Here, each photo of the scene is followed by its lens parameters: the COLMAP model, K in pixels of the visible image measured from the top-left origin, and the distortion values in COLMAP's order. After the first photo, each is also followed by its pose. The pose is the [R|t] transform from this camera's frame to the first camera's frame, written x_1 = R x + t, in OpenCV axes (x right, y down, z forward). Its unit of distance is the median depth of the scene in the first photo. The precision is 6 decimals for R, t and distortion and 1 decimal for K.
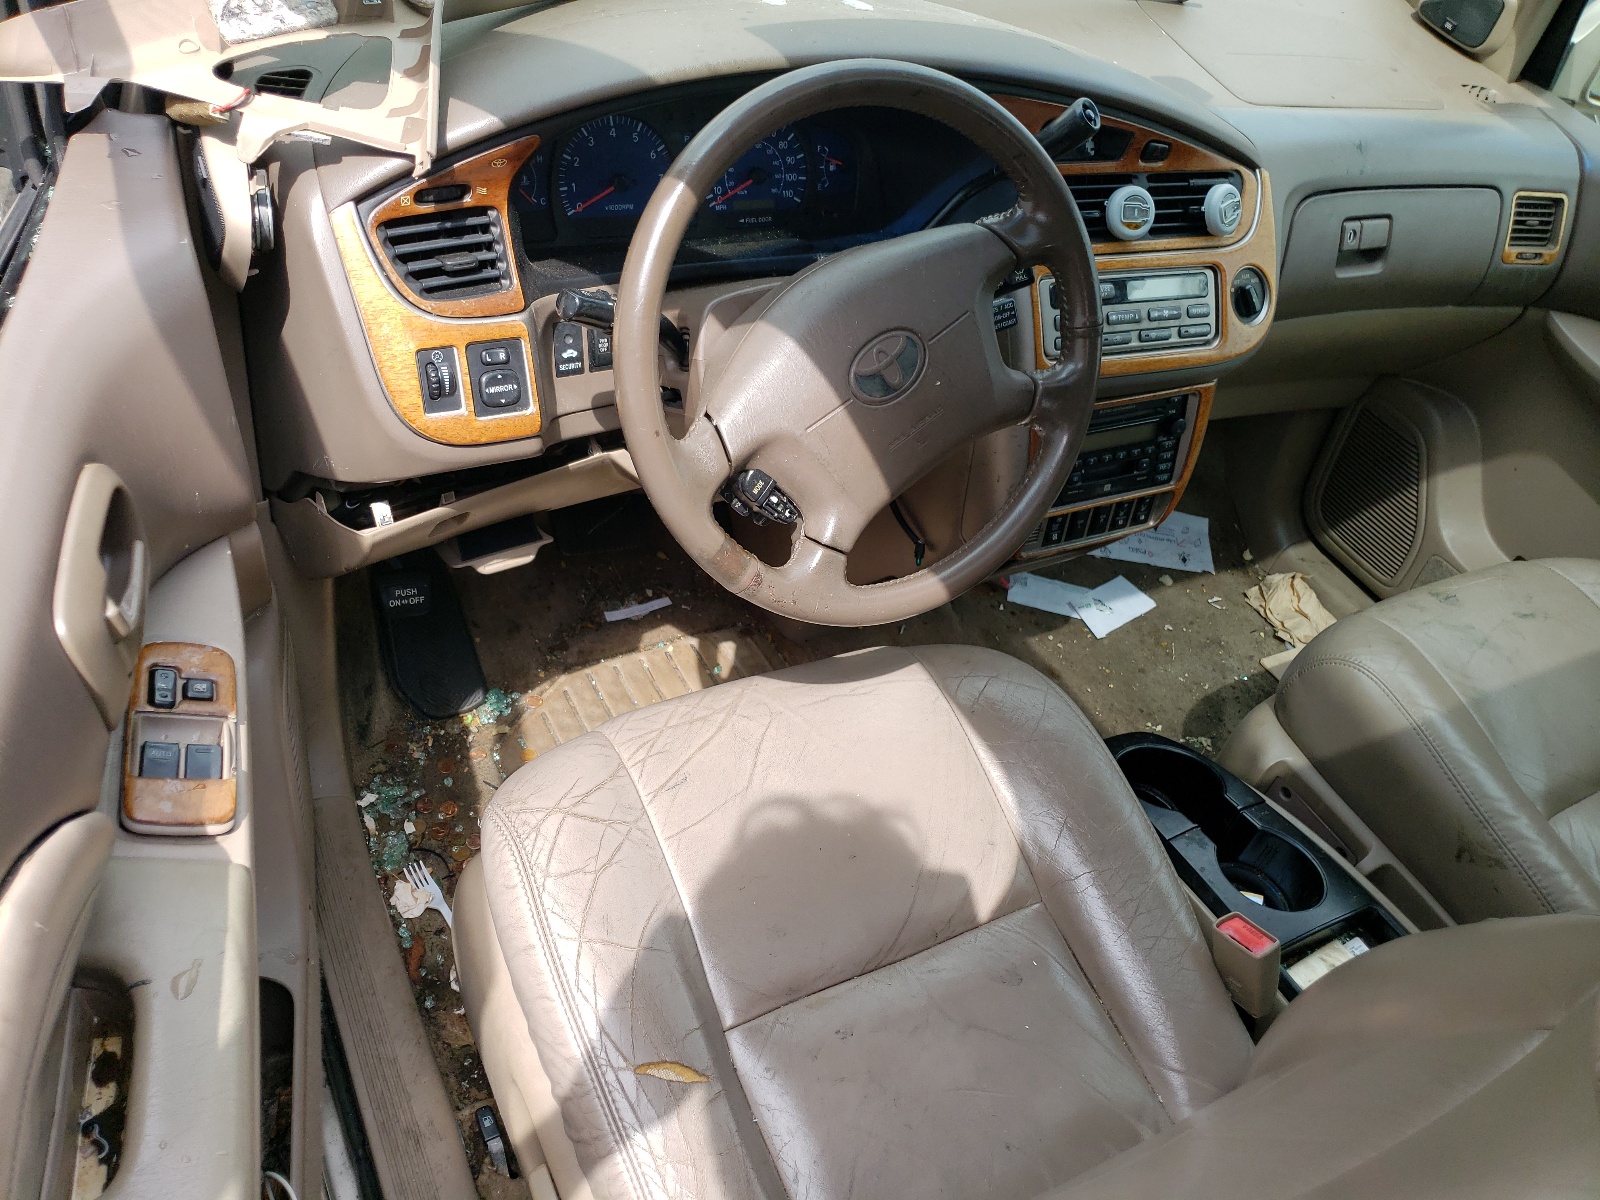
lens RADIAL K [[1266.3, 0, 800.4], [0, 1266.3, 598.6], [0, 0, 1]] dist [-0.014386, -0.004066]
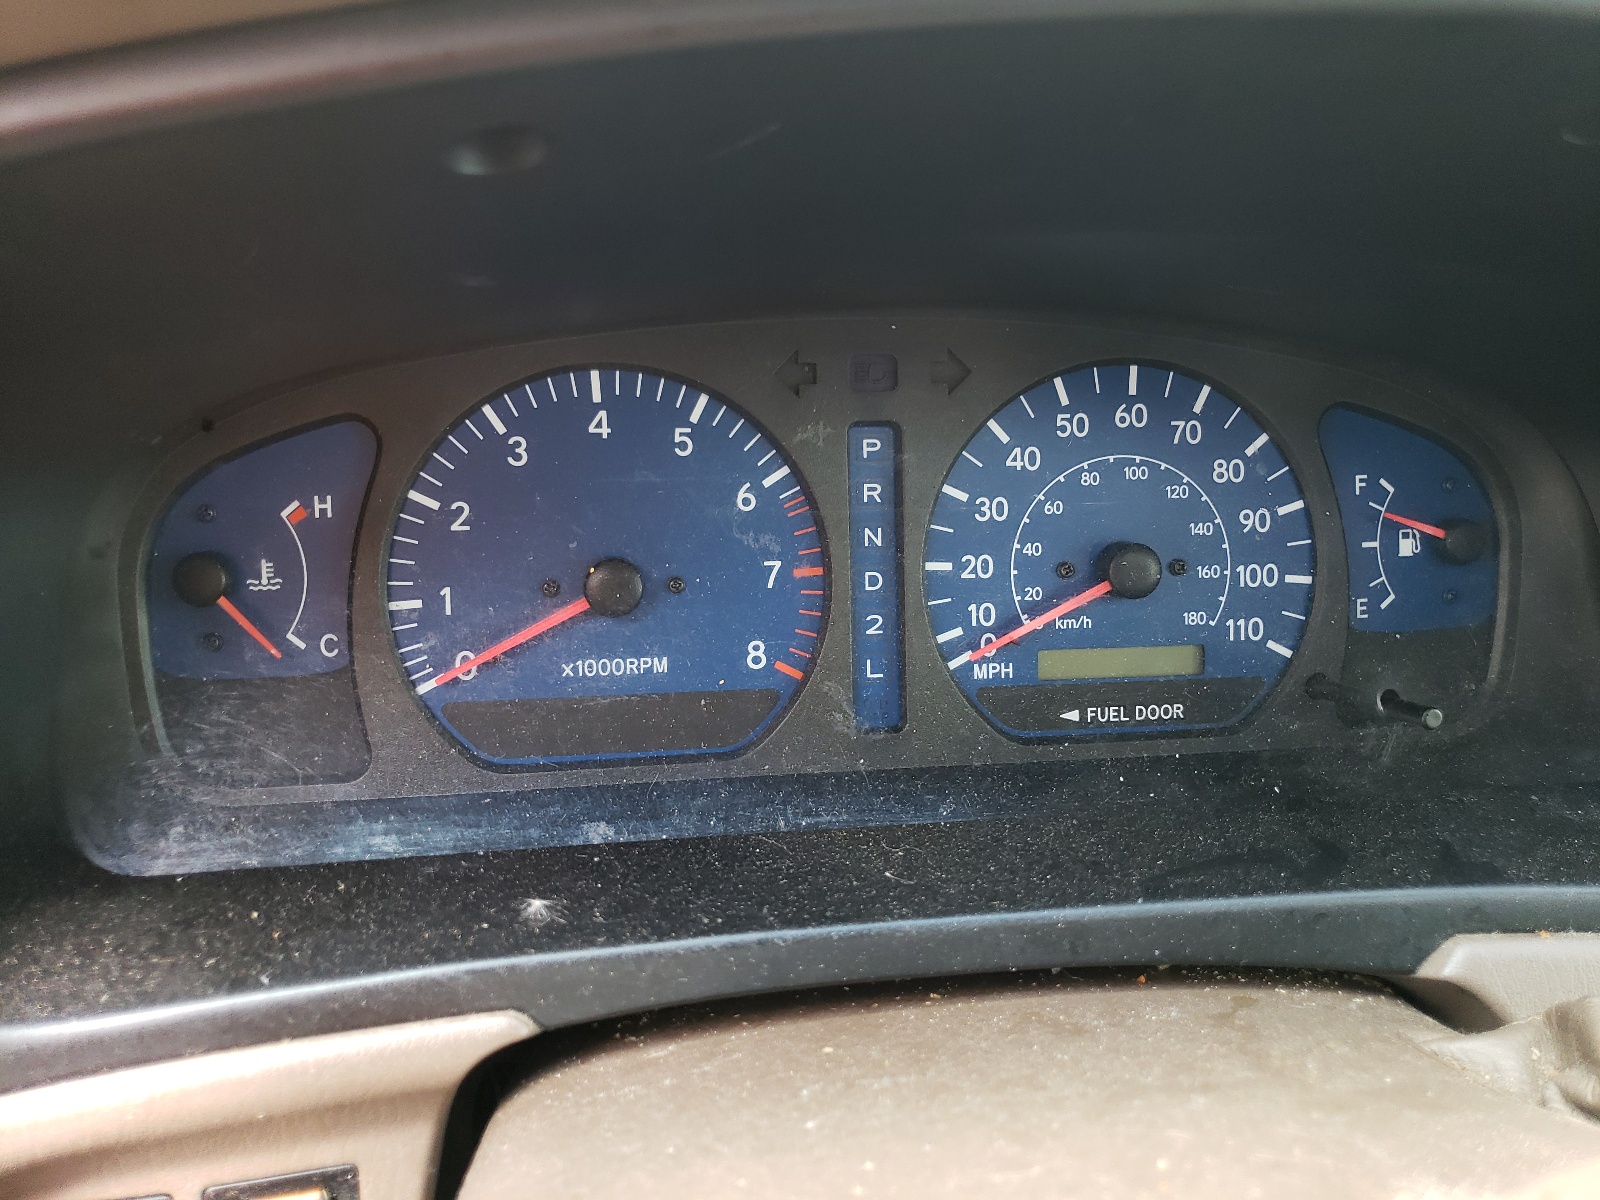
lens RADIAL K [[1266.3, 0, 799.7], [0, 1266.3, 600.4], [0, 0, 1]] dist [-0.014386, -0.004066]
pose [[0.920353, 0.003733, -0.391071, 0.009912], [-0.129137, 0.946770, -0.294875, -0.232589], [0.369153, 0.321891, 0.871844, 0.722233]]
